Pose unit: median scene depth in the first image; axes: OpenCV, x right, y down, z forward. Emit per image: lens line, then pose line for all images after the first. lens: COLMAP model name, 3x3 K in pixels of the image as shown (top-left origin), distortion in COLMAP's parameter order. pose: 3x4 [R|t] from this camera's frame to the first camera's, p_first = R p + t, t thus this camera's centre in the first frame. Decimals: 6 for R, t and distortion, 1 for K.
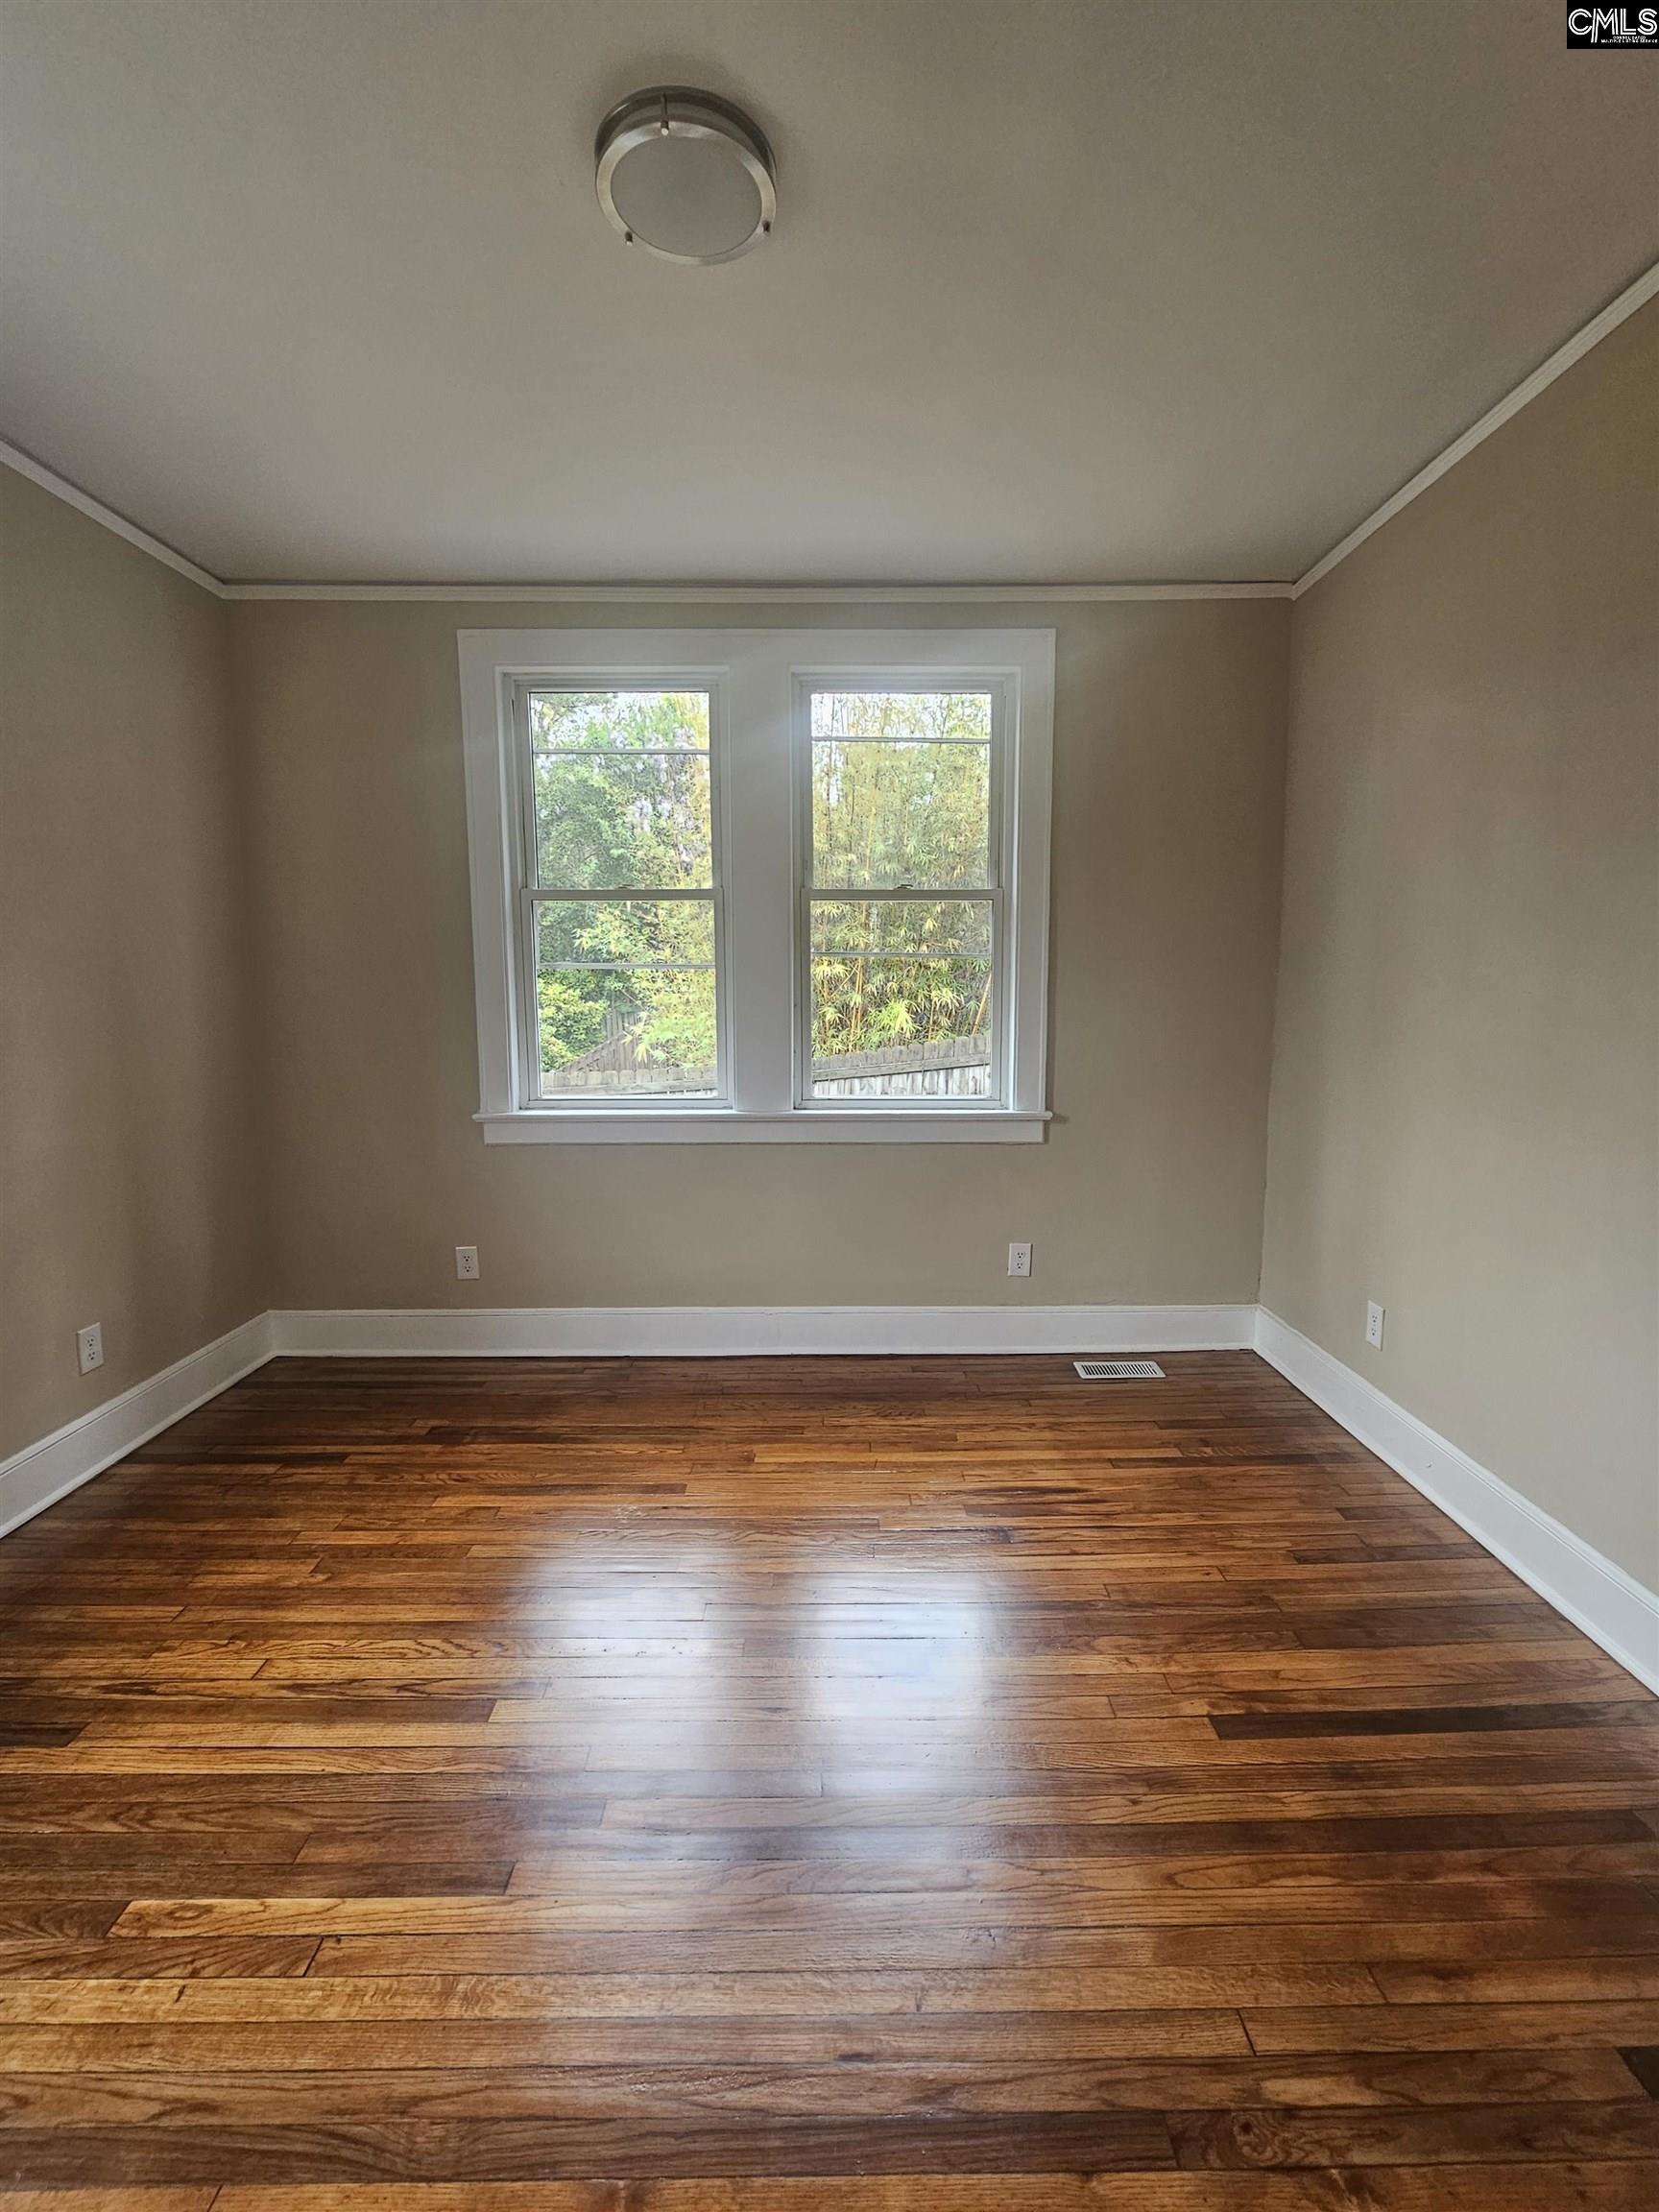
lens RADIAL K [[970.9, 0, 830.7], [0, 970.9, 1097.2], [0, 0, 1]] dist [-0.007753, 0.002768]
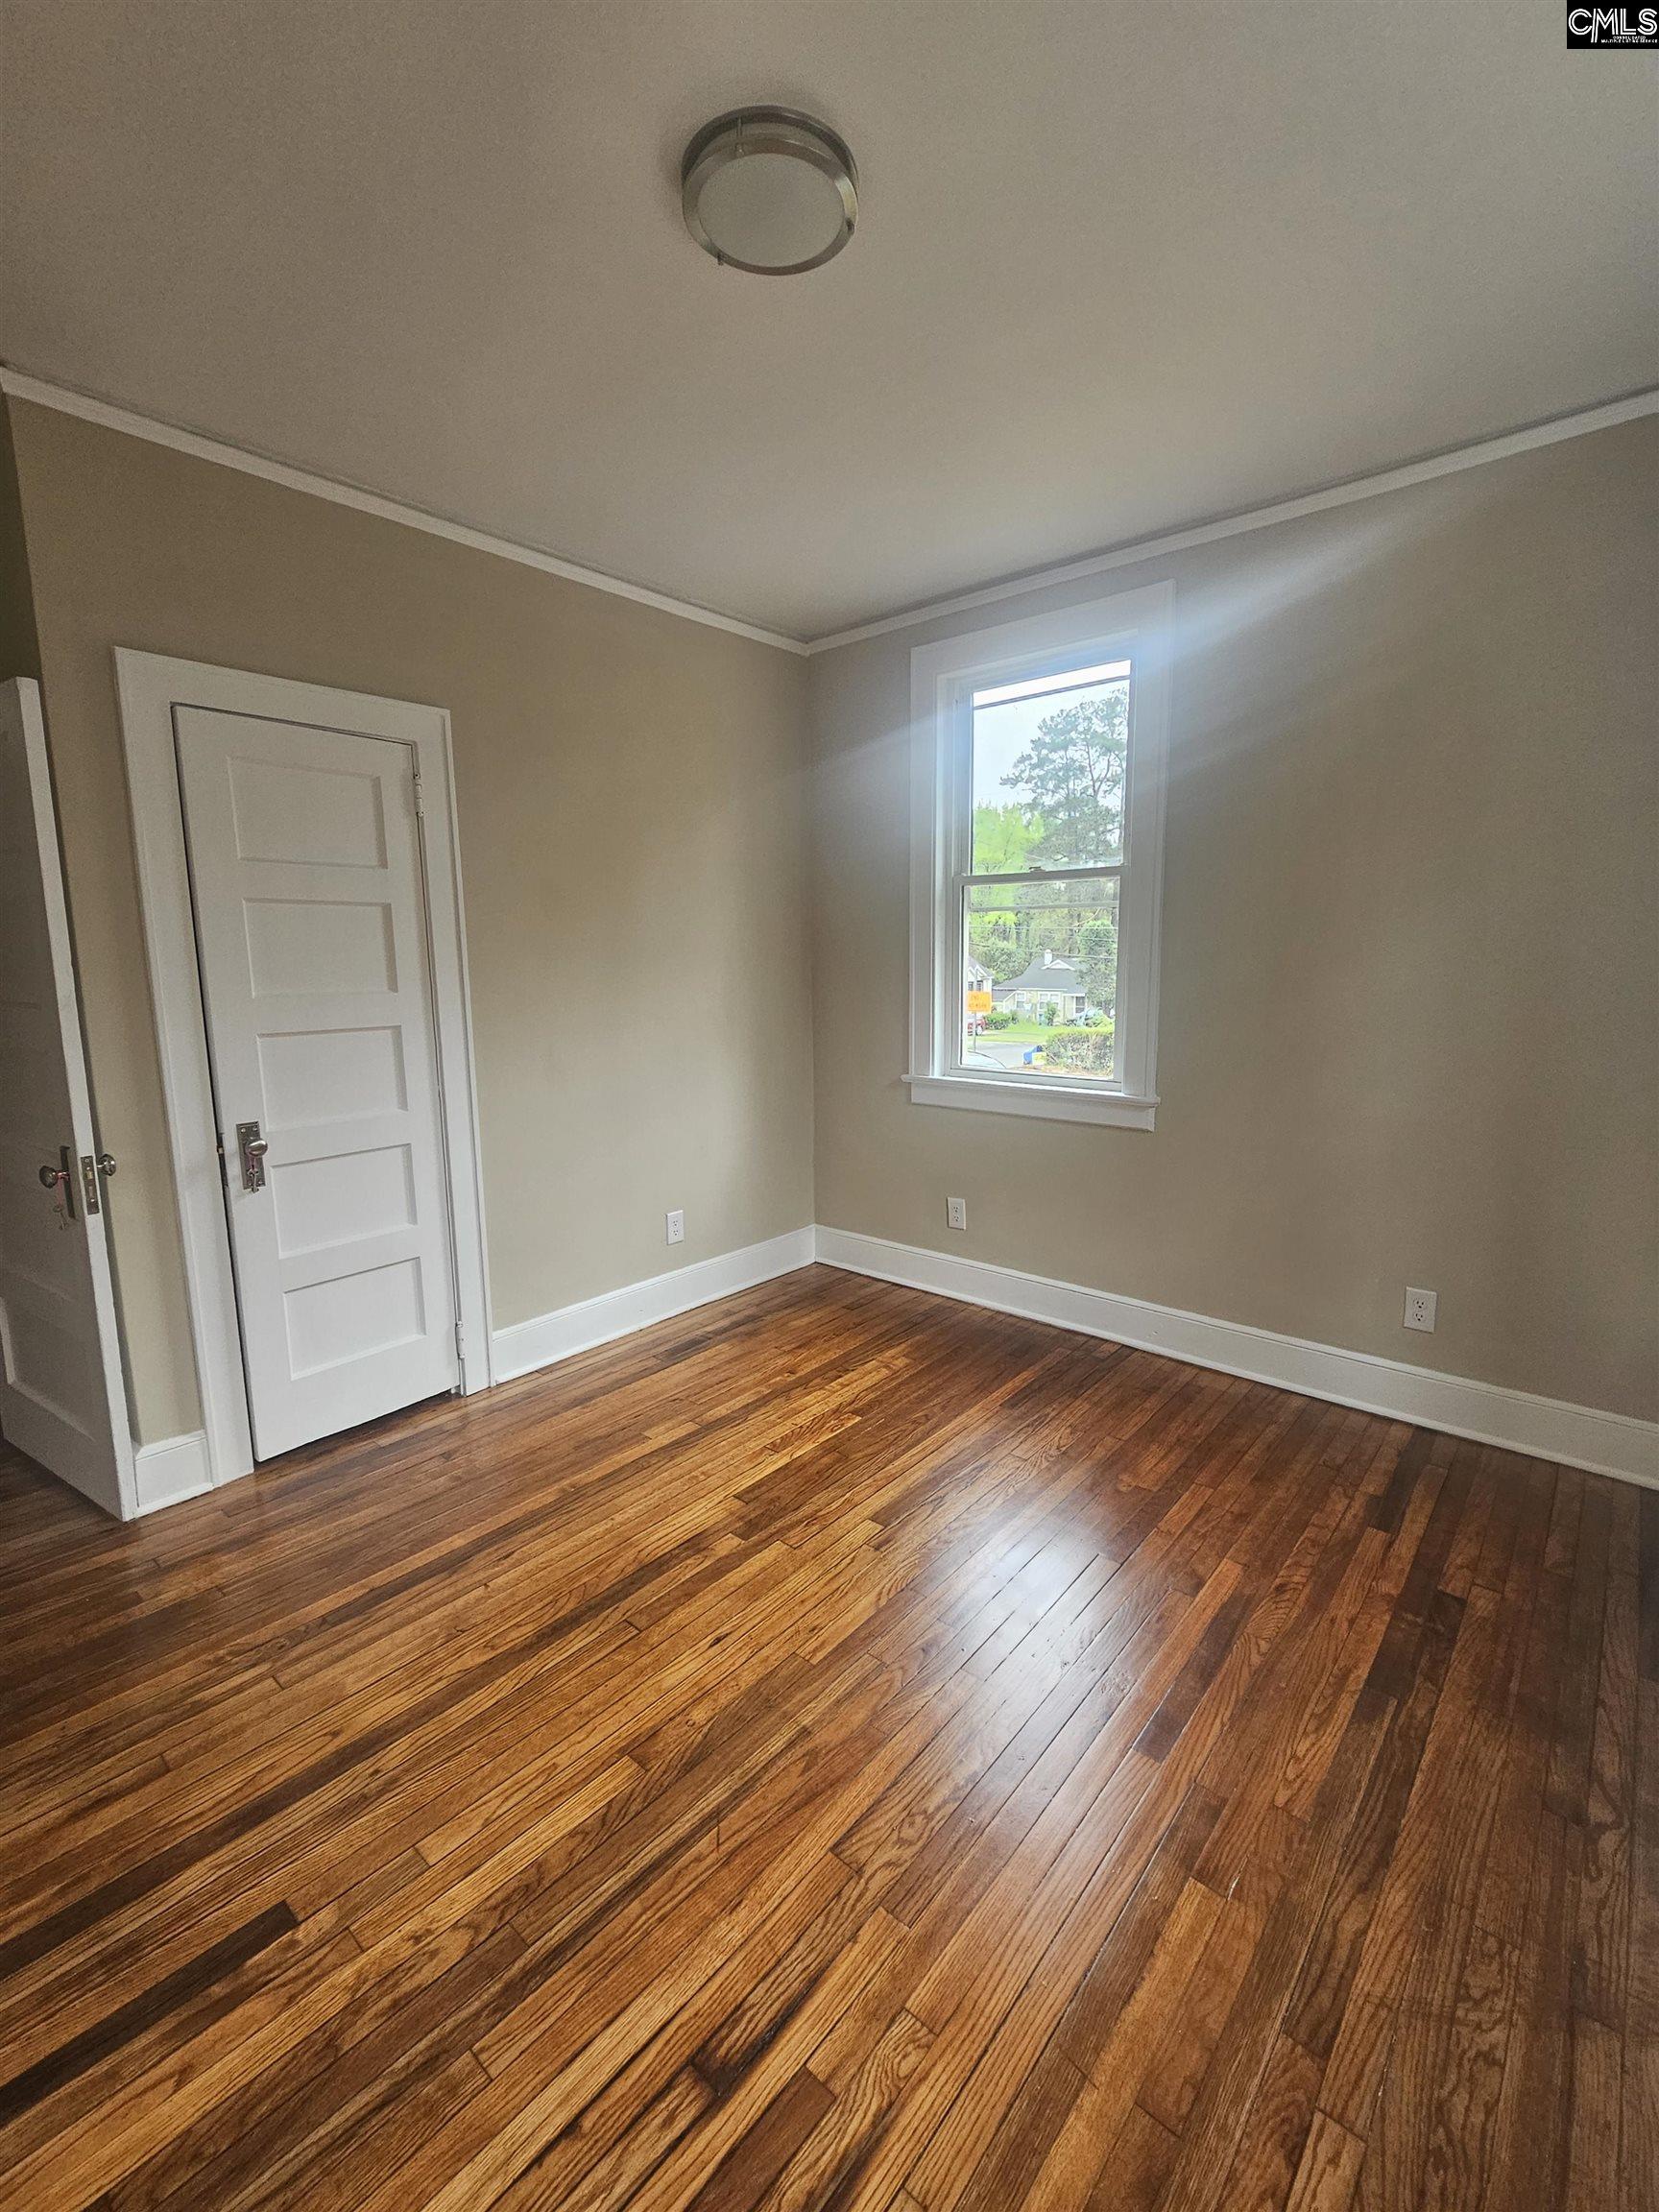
lens RADIAL K [[970.9, 0, 830.7], [0, 970.9, 1097.2], [0, 0, 1]] dist [-0.007753, 0.002768]
pose [[-0.663446, 0.117108, -0.739003, 0.548375], [-0.073934, 0.972581, 0.220498, -0.199221], [0.744563, 0.200926, -0.636596, 1.532480]]
